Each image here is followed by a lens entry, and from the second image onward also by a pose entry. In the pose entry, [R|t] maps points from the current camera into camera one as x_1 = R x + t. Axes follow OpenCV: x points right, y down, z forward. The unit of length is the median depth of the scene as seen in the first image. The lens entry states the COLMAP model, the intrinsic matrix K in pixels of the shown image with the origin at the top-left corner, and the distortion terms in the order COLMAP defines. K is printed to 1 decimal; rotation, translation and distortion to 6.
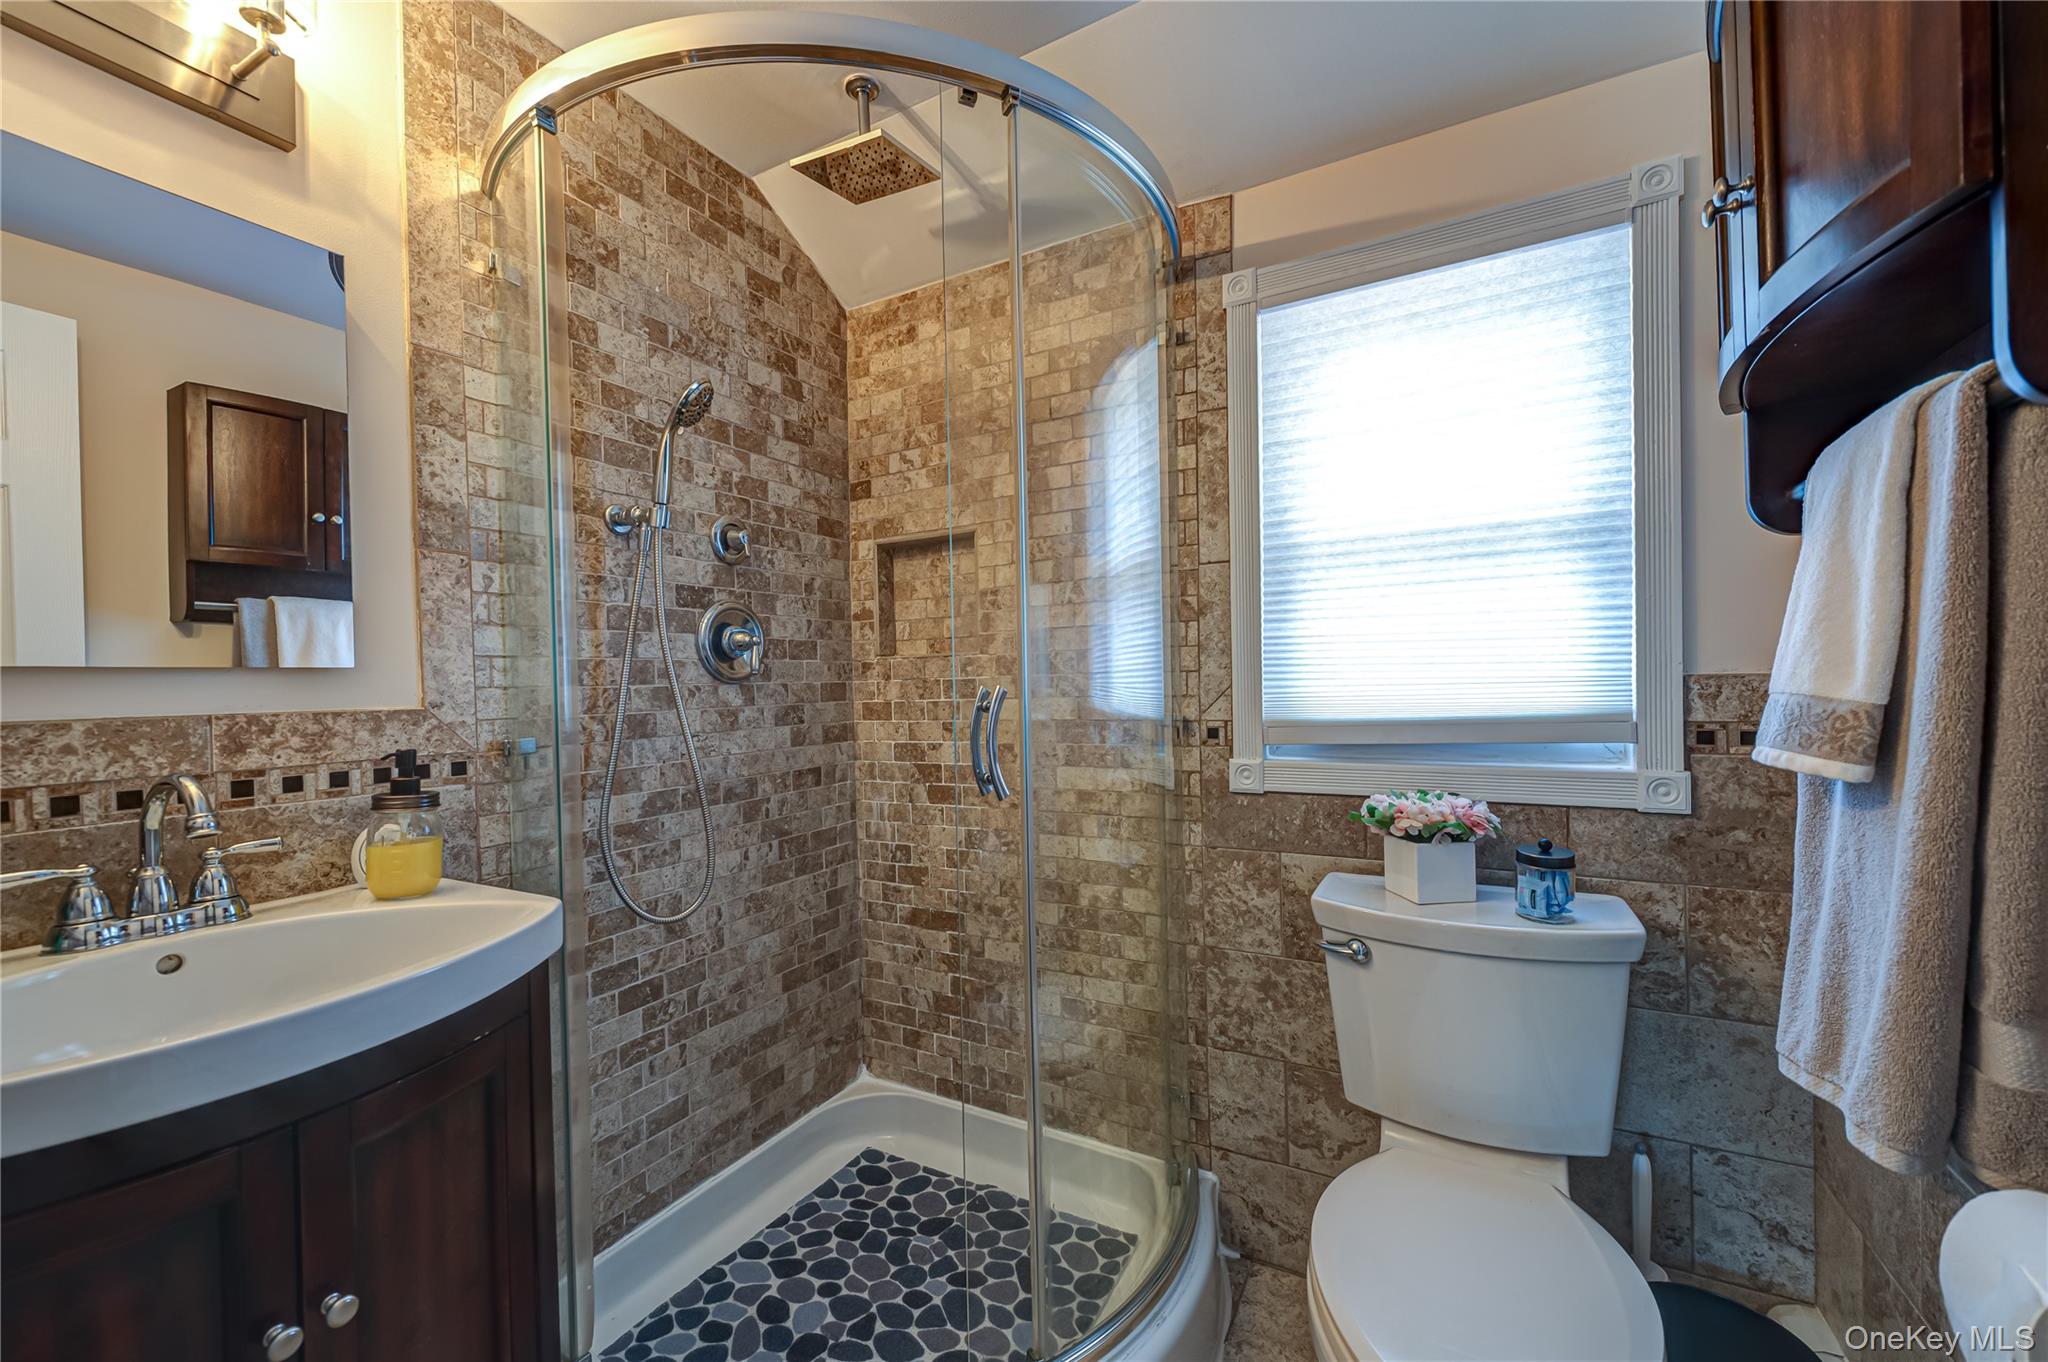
lens RADIAL K [[802.9, 0, 1044.4], [0, 802.9, 676.5], [0, 0, 1]] dist [0.002450, -0.001800]
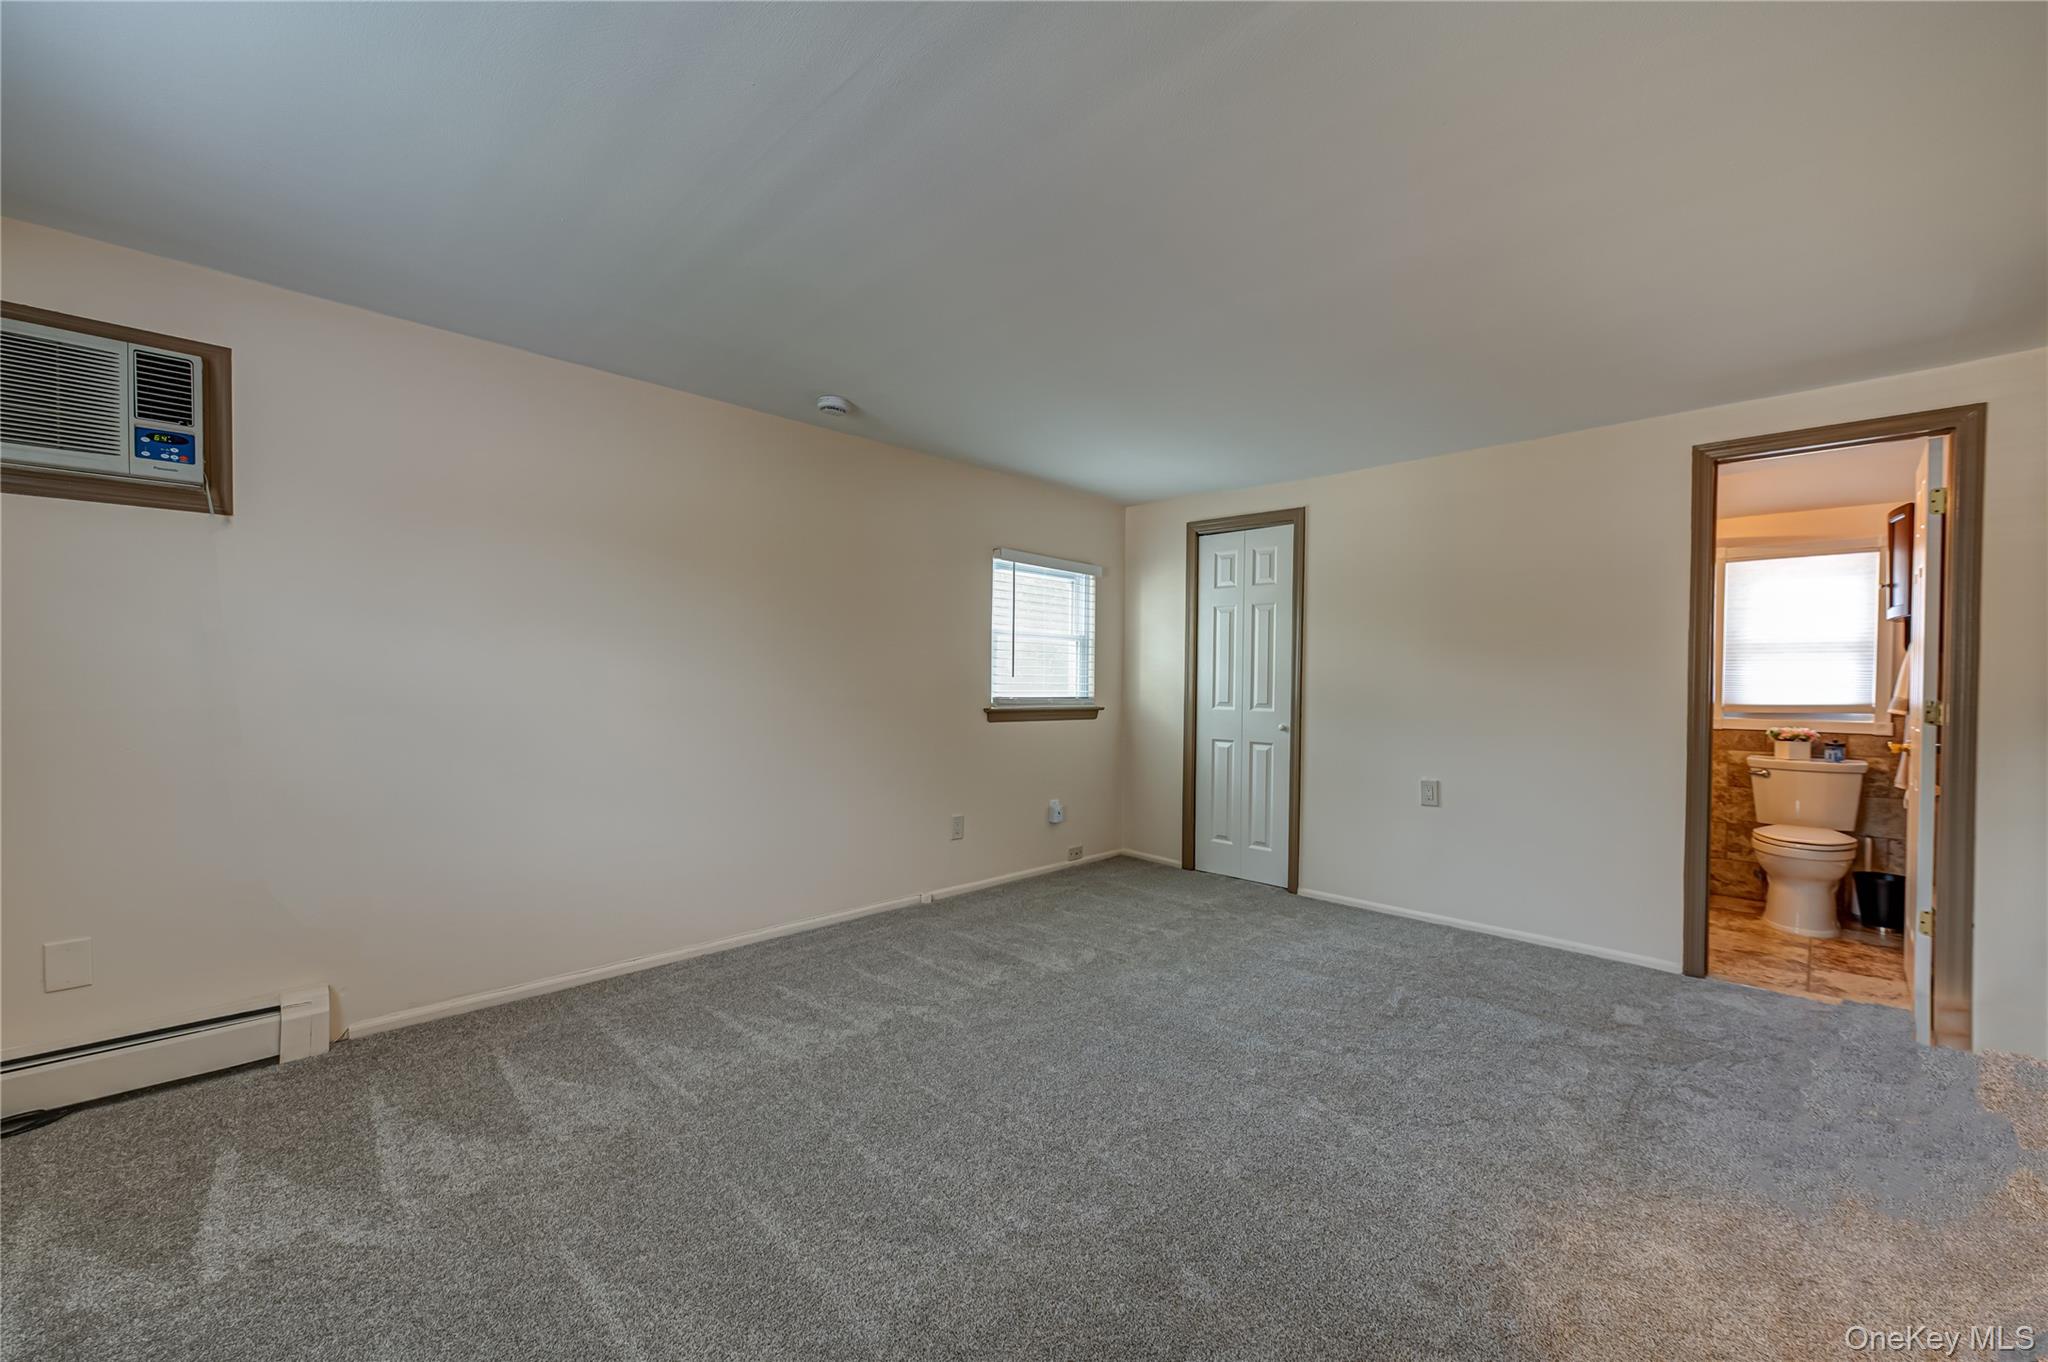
lens RADIAL K [[802.9, 0, 1037.3], [0, 802.9, 688.4], [0, 0, 1]] dist [0.002450, -0.001800]
pose [[0.957651, 0.035076, -0.285787, -1.470544], [-0.032591, 0.999378, 0.013448, 0.045089], [0.286081, -0.003564, 0.958199, -2.876971]]
